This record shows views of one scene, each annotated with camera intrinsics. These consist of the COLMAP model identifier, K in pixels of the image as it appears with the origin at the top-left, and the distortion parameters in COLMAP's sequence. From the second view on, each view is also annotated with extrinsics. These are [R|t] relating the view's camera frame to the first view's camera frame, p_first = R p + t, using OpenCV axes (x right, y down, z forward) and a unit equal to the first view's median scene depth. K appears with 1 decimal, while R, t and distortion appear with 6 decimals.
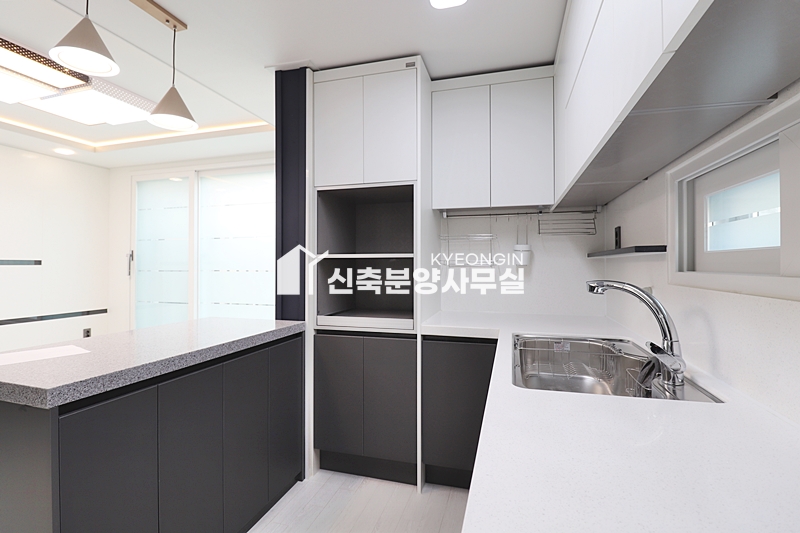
lens RADIAL K [[370.7, 0, 399.0], [0, 370.7, 261.2], [0, 0, 1]] dist [0.000657, -0.019009]
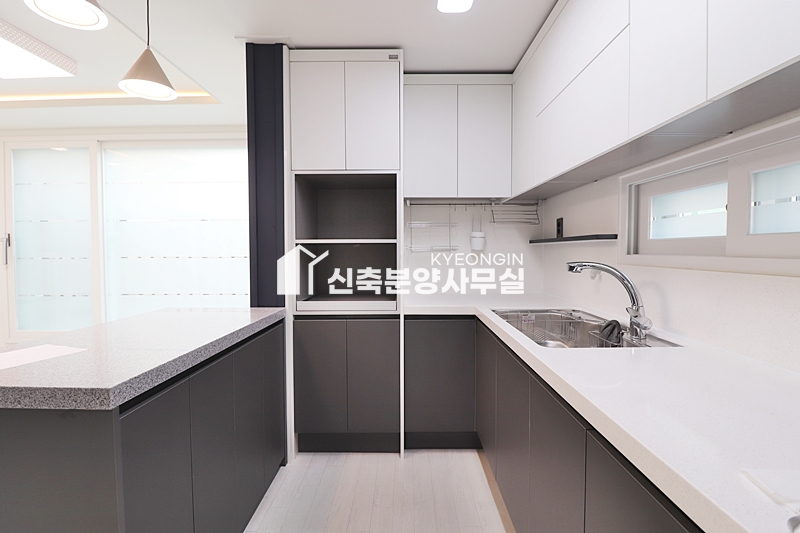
lens RADIAL K [[370.7, 0, 399.0], [0, 370.7, 261.2], [0, 0, 1]] dist [0.000657, -0.019009]
pose [[0.962613, -0.009388, 0.270717, -0.240307], [-0.000933, 0.999278, 0.037970, 0.001910], [-0.270878, -0.036803, 0.961910, -0.024664]]
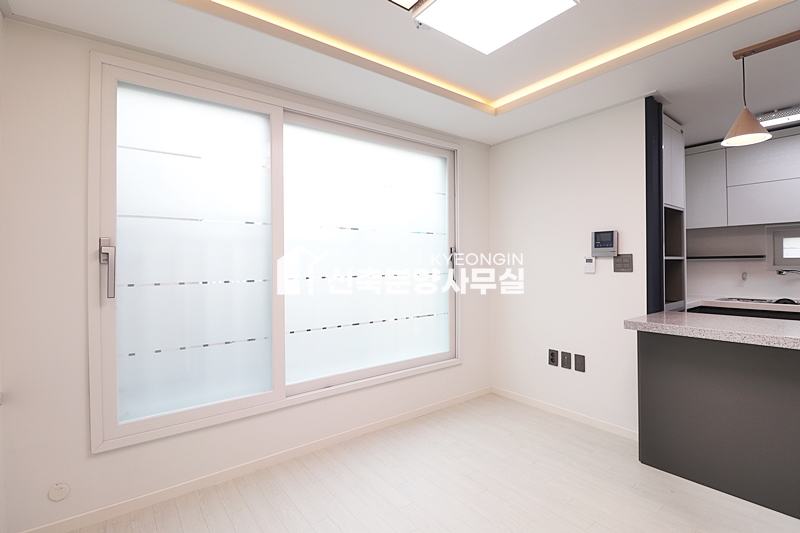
lens RADIAL K [[370.7, 0, 399.0], [0, 370.7, 261.2], [0, 0, 1]] dist [0.000657, -0.019009]
pose [[0.591818, -0.000640, 0.806071, -1.826991], [0.001969, 0.999998, -0.000652, -0.002903], [-0.806069, 0.001973, 0.591818, 1.033157]]
